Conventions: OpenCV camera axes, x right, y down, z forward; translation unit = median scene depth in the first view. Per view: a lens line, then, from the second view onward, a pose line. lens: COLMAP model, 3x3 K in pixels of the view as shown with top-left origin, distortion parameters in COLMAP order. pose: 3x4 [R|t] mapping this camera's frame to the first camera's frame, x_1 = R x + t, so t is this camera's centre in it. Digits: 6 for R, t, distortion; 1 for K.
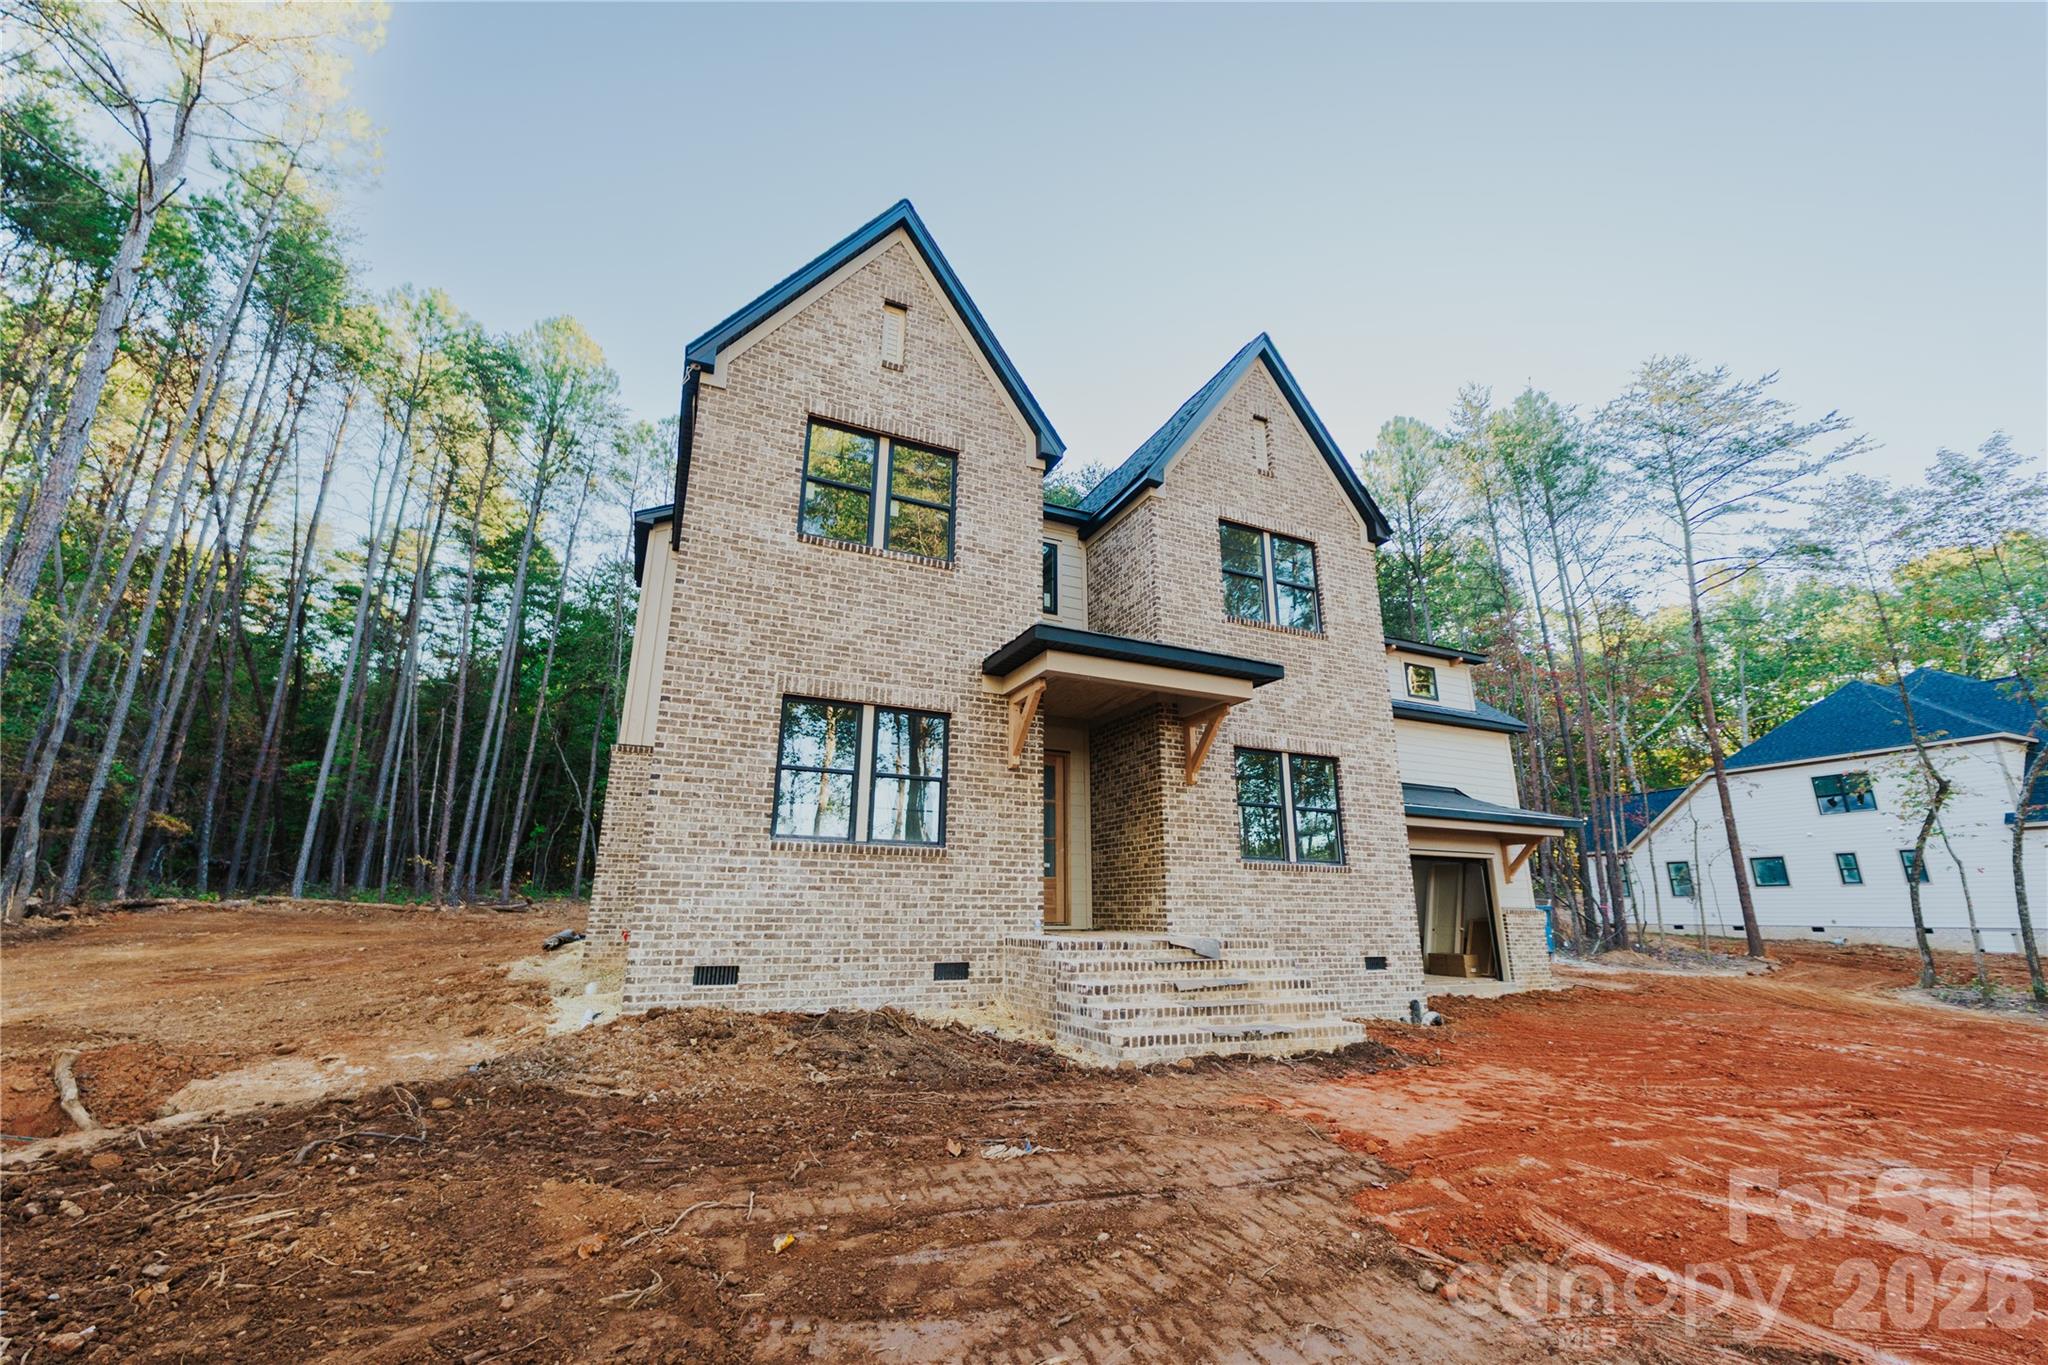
lens RADIAL K [[813.7, 0, 1024.0], [0, 813.7, 682.5], [0, 0, 1]] dist [-0.000041, 0.000318]
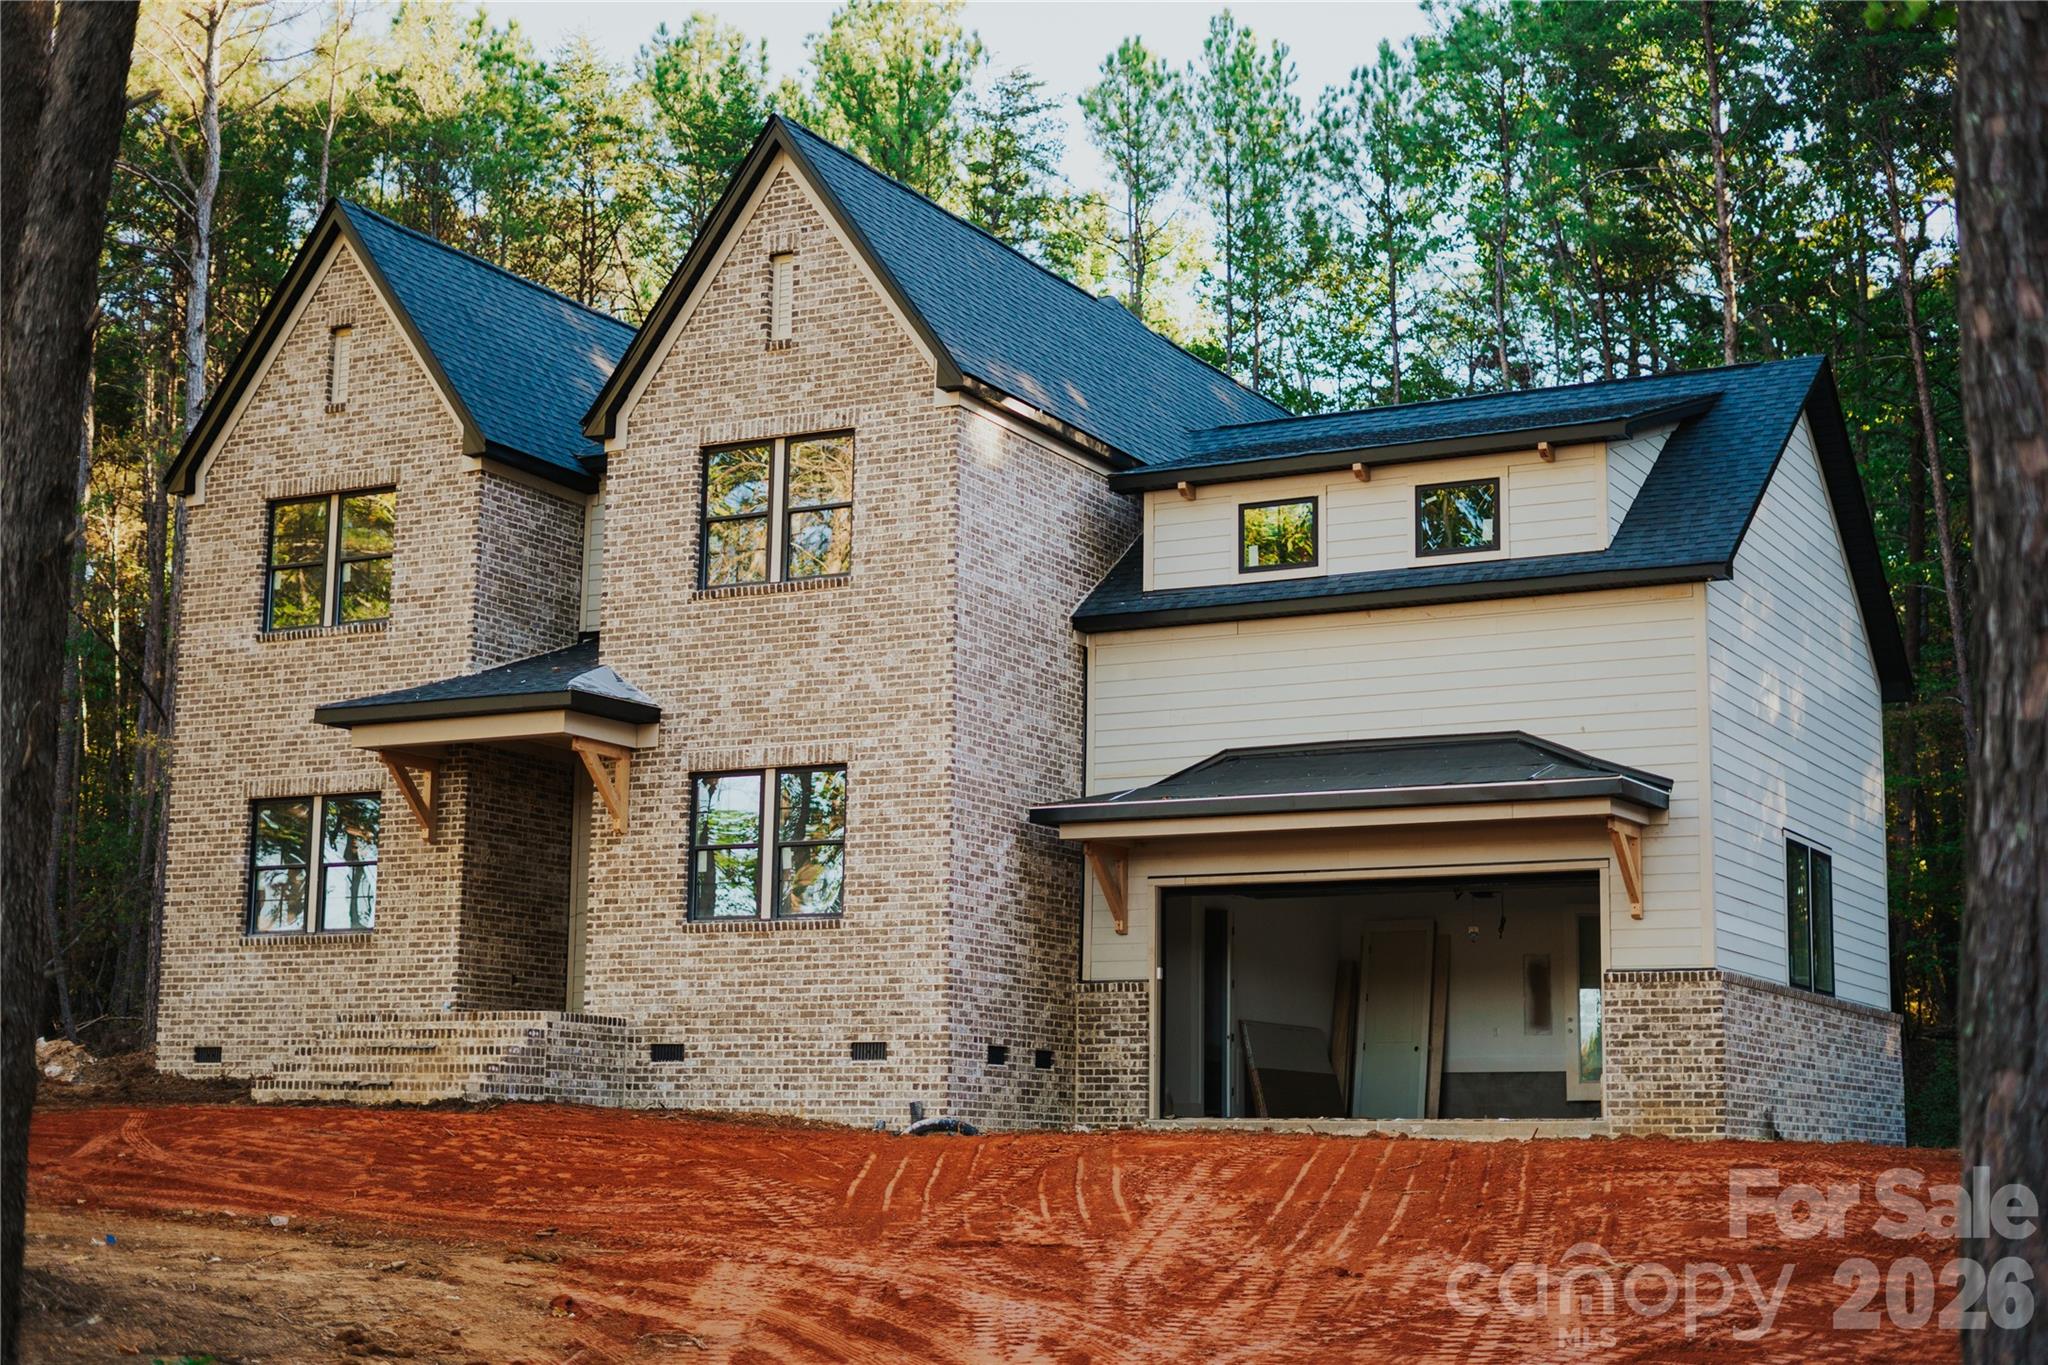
lens RADIAL K [[2922.1, 0, 1023.3], [0, 2922.1, 647.4], [0, 0, 1]] dist [-0.011877, 0.007615]
pose [[0.600441, -0.141672, -0.787020, 3.128630], [0.211707, 0.977227, -0.014394, 0.083573], [0.771136, -0.157975, 0.616760, -0.493192]]
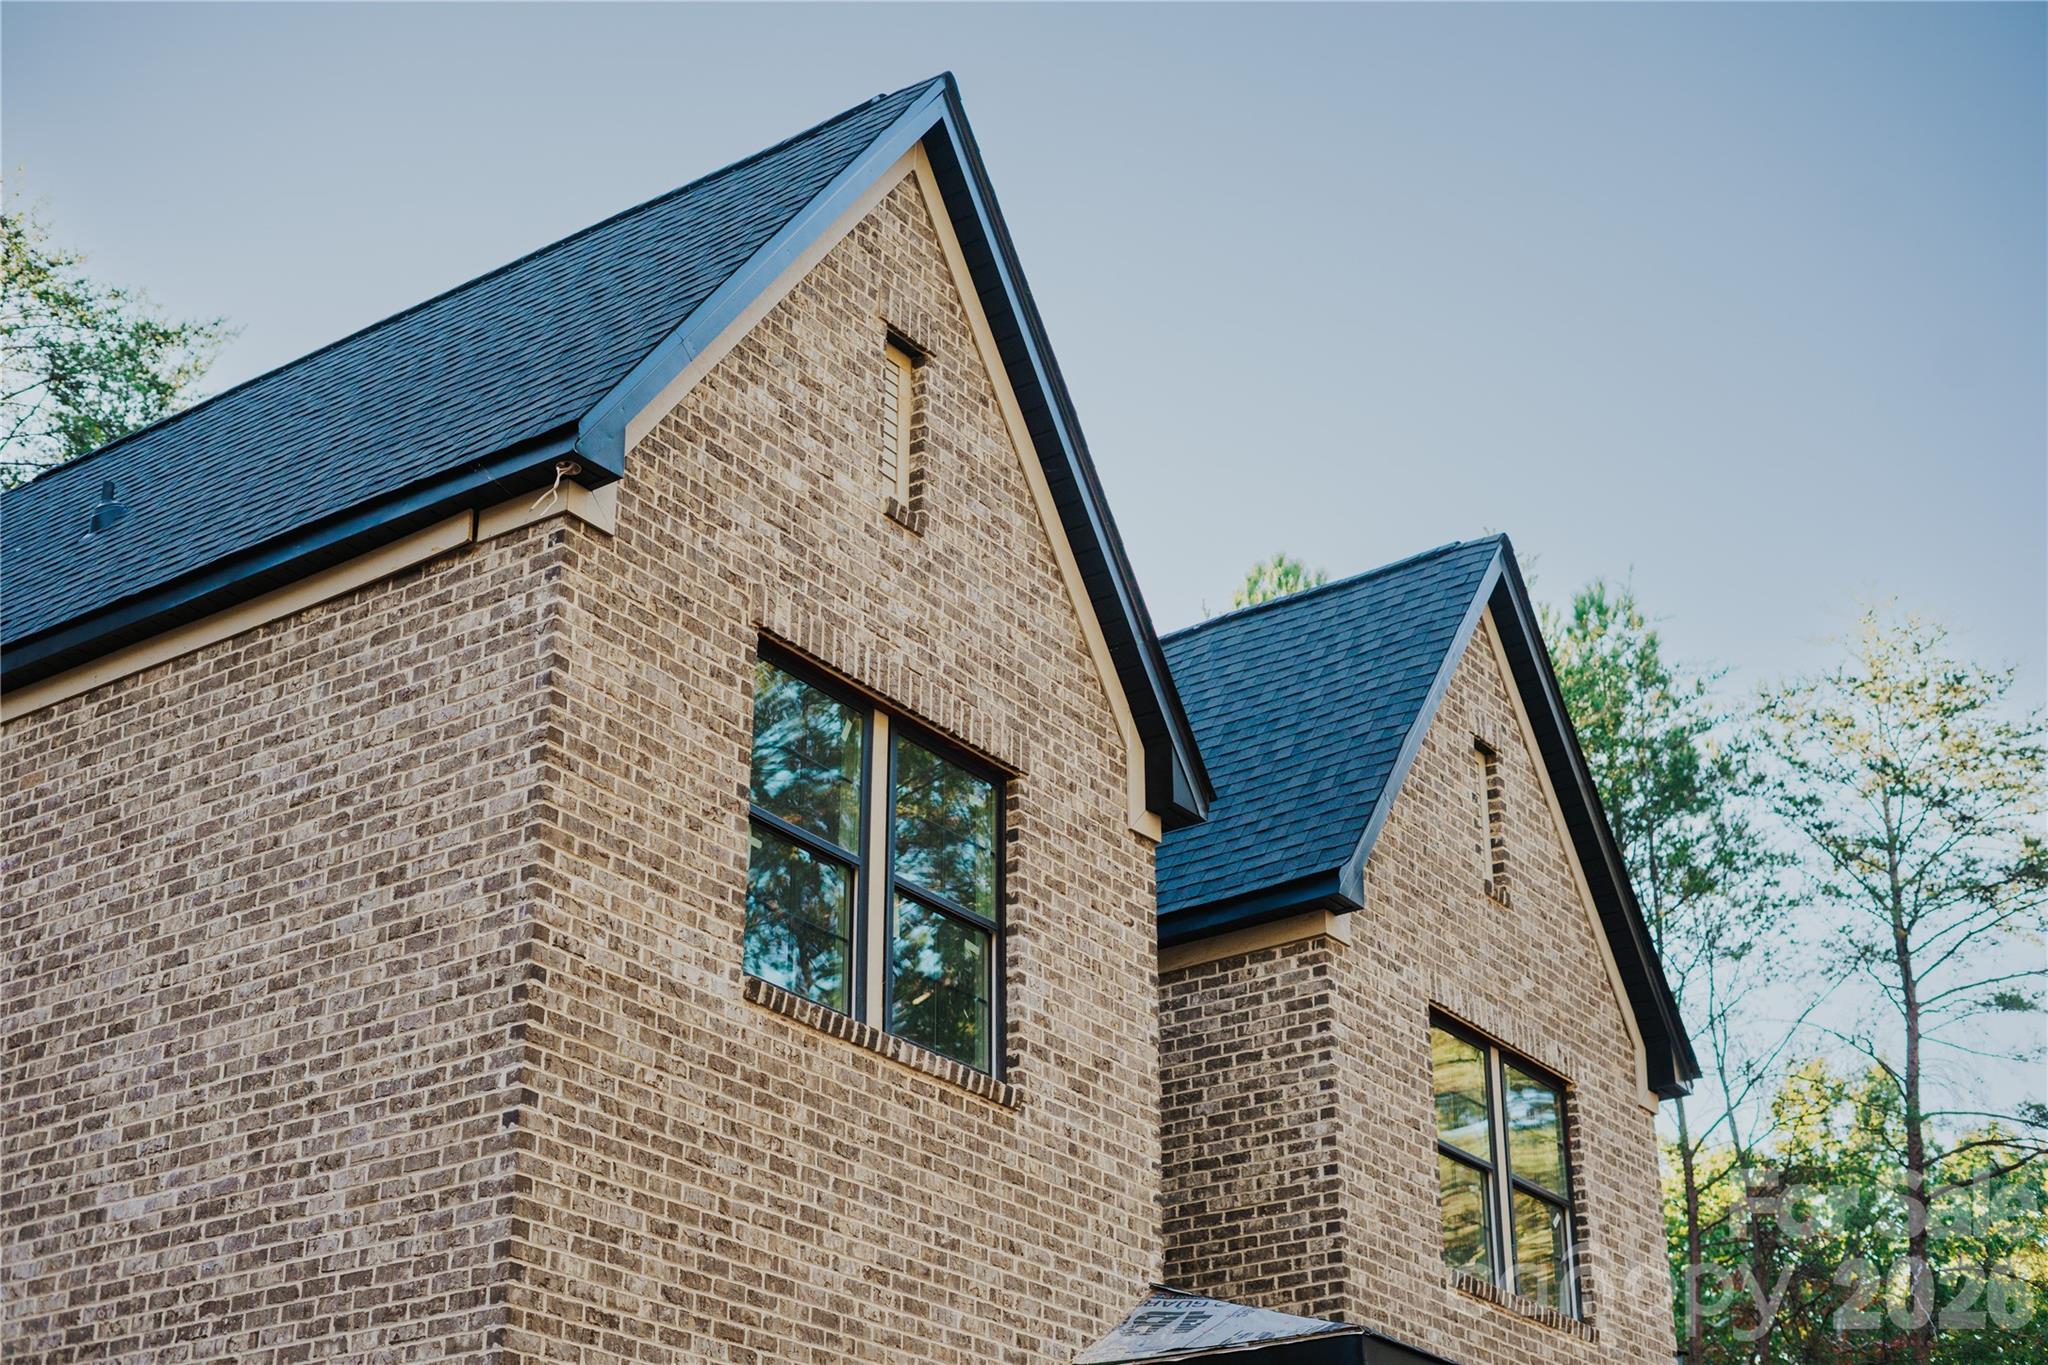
lens RADIAL K [[2918.5, 0, 1035.0], [0, 2918.5, 689.1], [0, 0, 1]] dist [-0.021117, 0.031730]
pose [[0.865938, 0.203498, 0.456881, -0.783486], [-0.131602, 0.974001, -0.184399, -0.087376], [-0.482527, 0.099552, 0.870205, -0.188601]]
